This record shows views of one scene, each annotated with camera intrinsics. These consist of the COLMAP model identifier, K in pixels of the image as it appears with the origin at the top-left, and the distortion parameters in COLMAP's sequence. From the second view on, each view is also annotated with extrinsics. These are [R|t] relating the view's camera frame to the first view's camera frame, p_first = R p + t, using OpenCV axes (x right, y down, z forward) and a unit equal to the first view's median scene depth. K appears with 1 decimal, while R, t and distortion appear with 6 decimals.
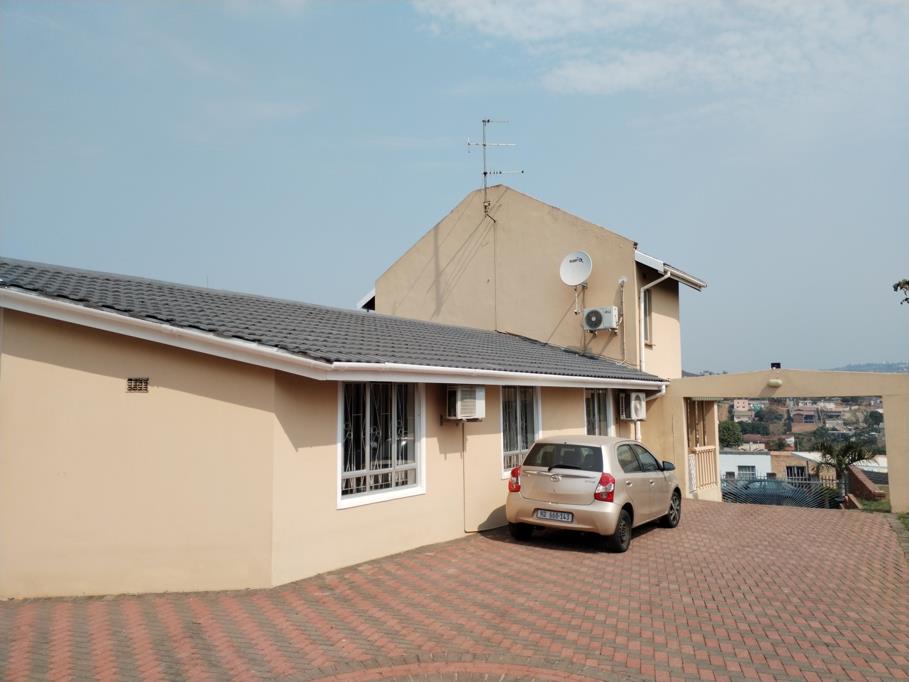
lens RADIAL K [[652.7, 0, 454.5], [0, 652.7, 341.0], [0, 0, 1]] dist [0.071107, -0.000088]
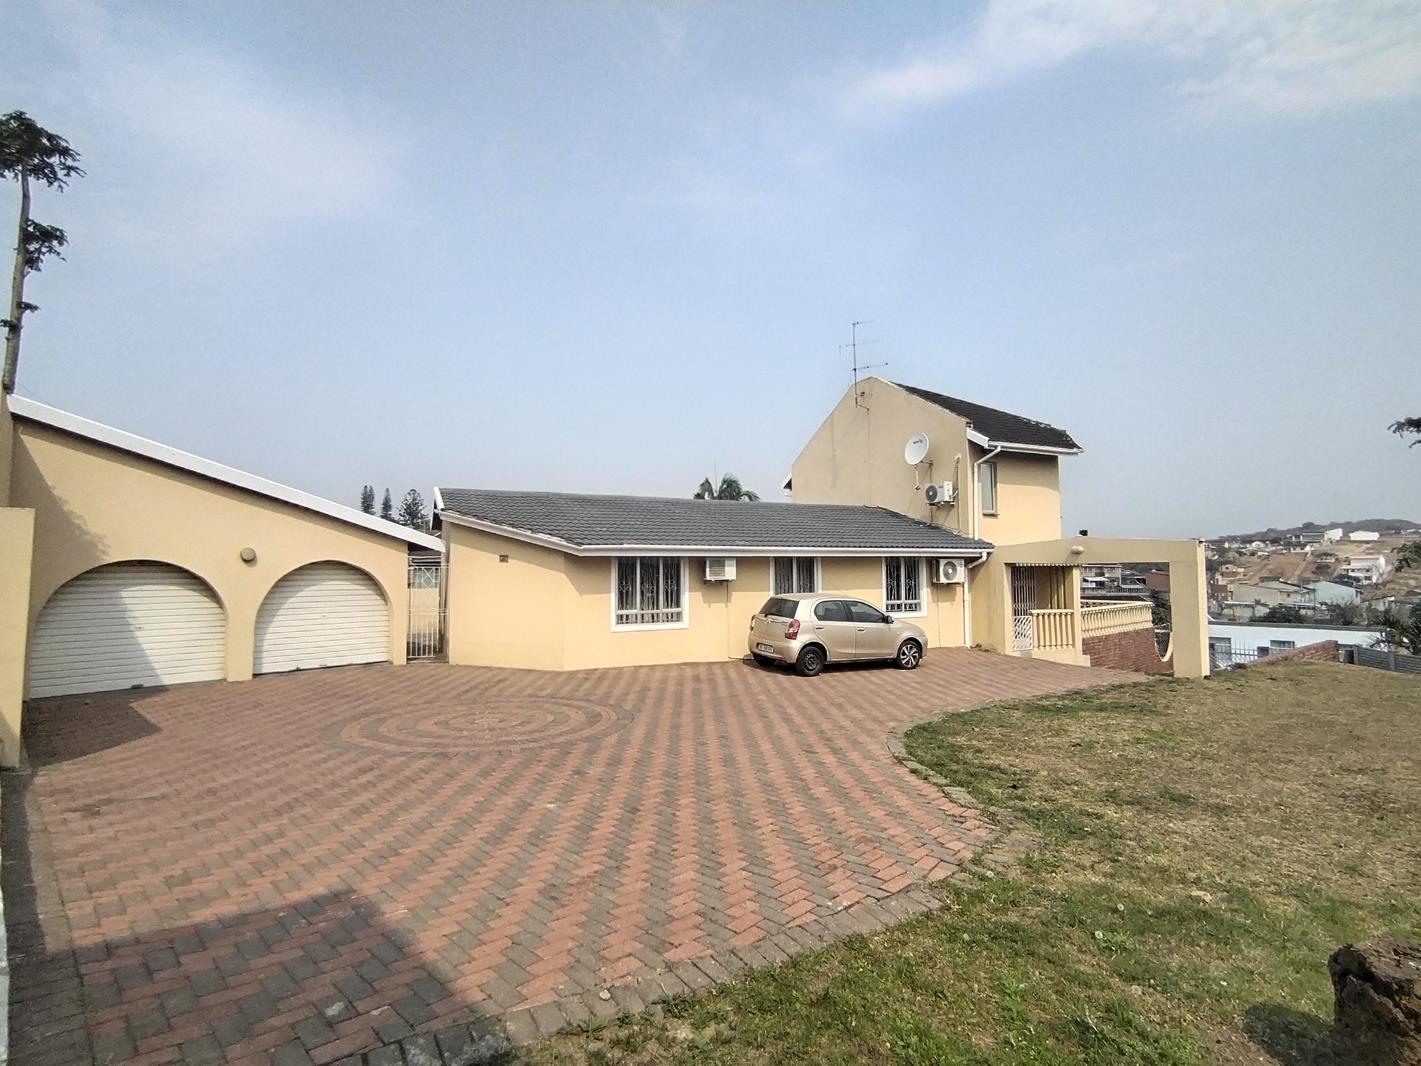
lens RADIAL K [[652.0, 0, 710.5], [0, 652.0, 533.0], [0, 0, 1]] dist [-0.000129, 0.000046]
pose [[0.871892, -0.020516, -0.489269, 0.674168], [0.043258, 0.998443, 0.035221, -0.034456], [0.487784, -0.051874, 0.871421, -0.251111]]
